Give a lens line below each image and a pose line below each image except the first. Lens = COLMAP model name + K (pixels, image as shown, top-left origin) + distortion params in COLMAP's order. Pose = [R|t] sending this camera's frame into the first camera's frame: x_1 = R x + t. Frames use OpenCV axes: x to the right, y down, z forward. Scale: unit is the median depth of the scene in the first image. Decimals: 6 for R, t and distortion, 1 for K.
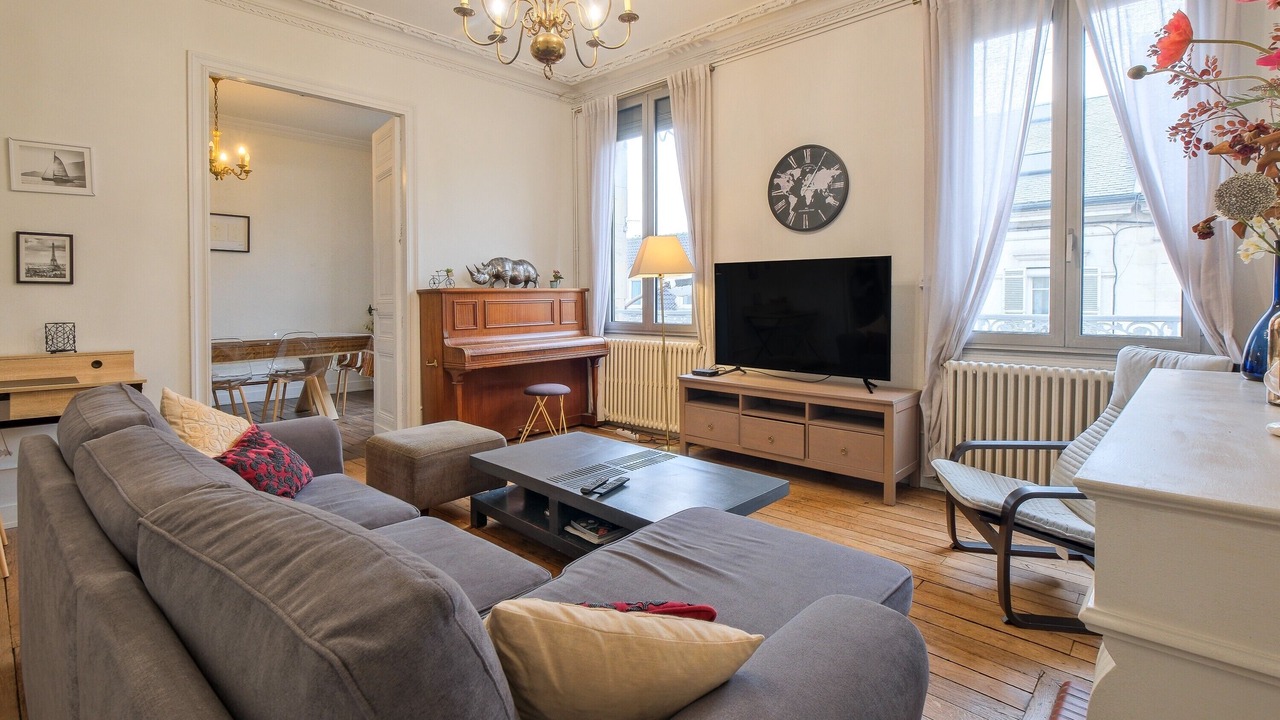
lens RADIAL K [[600.5, 0, 645.2], [0, 600.5, 308.7], [0, 0, 1]] dist [0.000600, -0.000077]
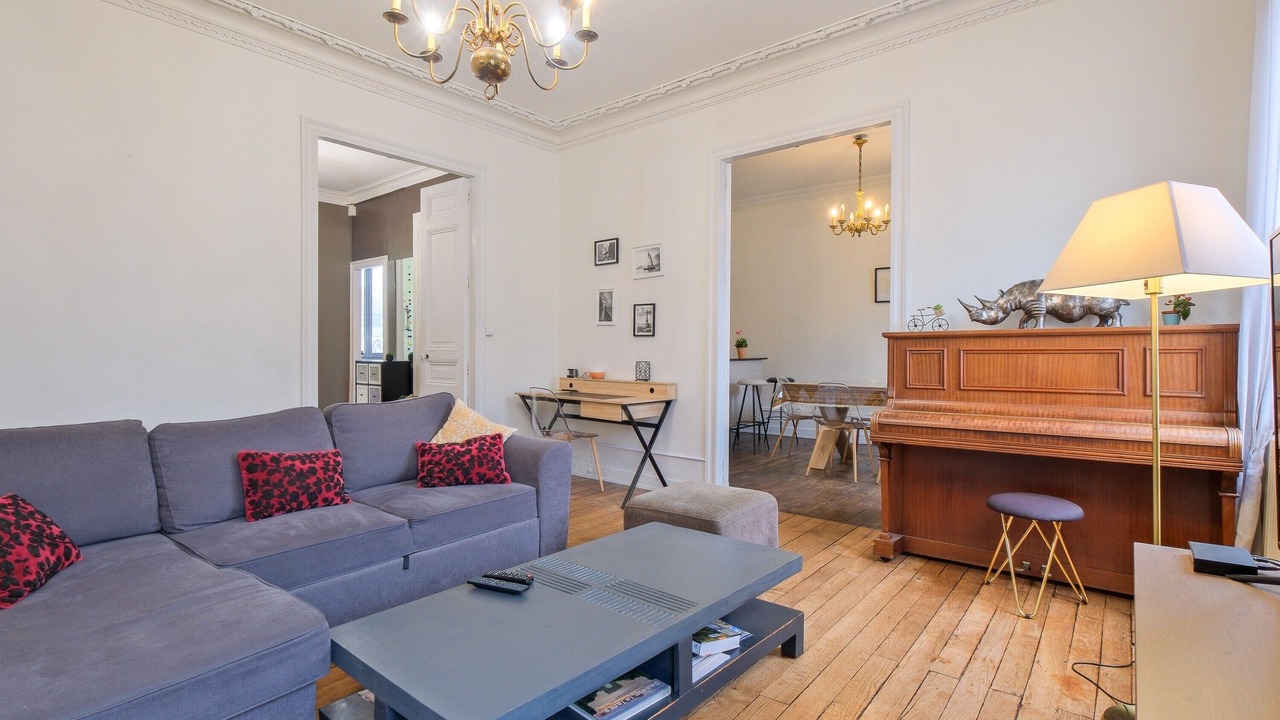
lens RADIAL K [[605.0, 0, 632.8], [0, 605.0, 366.2], [0, 0, 1]] dist [0.000525, -0.000539]
pose [[0.051431, 0.033041, -0.998130, 0.565245], [-0.016072, 0.999350, 0.032253, -0.013919], [0.998547, 0.014383, 0.051929, 0.869444]]
